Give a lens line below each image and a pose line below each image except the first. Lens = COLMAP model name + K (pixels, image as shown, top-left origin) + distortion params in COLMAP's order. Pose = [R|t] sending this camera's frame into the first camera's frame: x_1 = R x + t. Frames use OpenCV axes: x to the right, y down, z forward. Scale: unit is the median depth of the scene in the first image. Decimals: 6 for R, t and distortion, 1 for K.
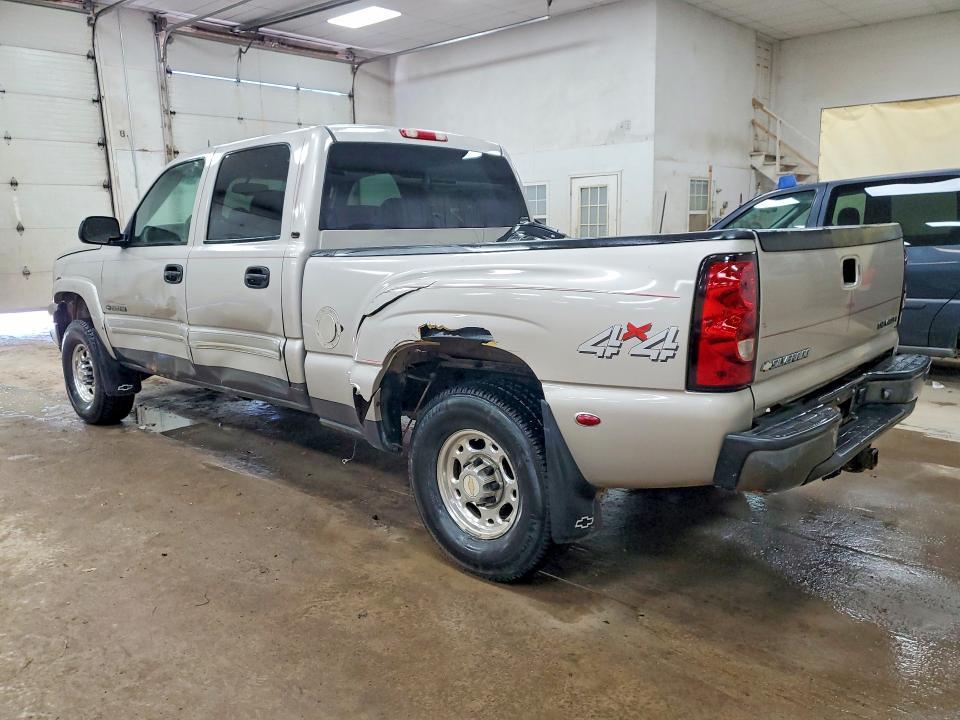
lens RADIAL K [[755.2, 0, 482.5], [0, 755.2, 357.9], [0, 0, 1]] dist [0.025169, -0.004958]
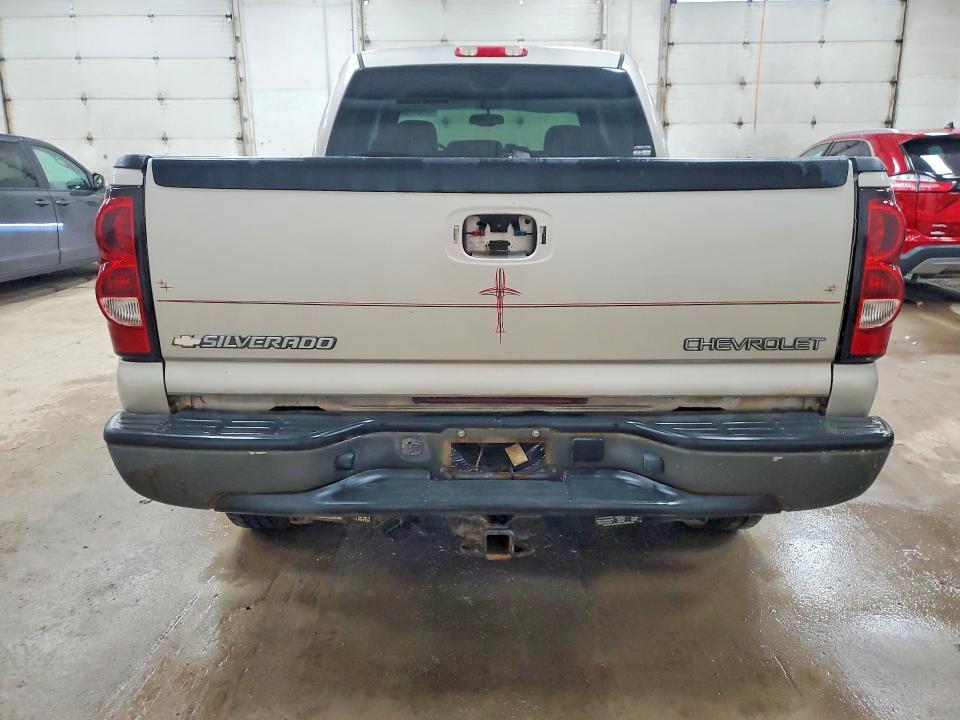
lens RADIAL K [[755.2, 0, 482.5], [0, 755.2, 357.9], [0, 0, 1]] dist [0.025169, -0.004958]
pose [[0.669171, 0.199062, -0.715950, 0.630960], [-0.140963, 0.979964, 0.140715, -0.067390], [0.729616, 0.006760, 0.683823, 0.395952]]
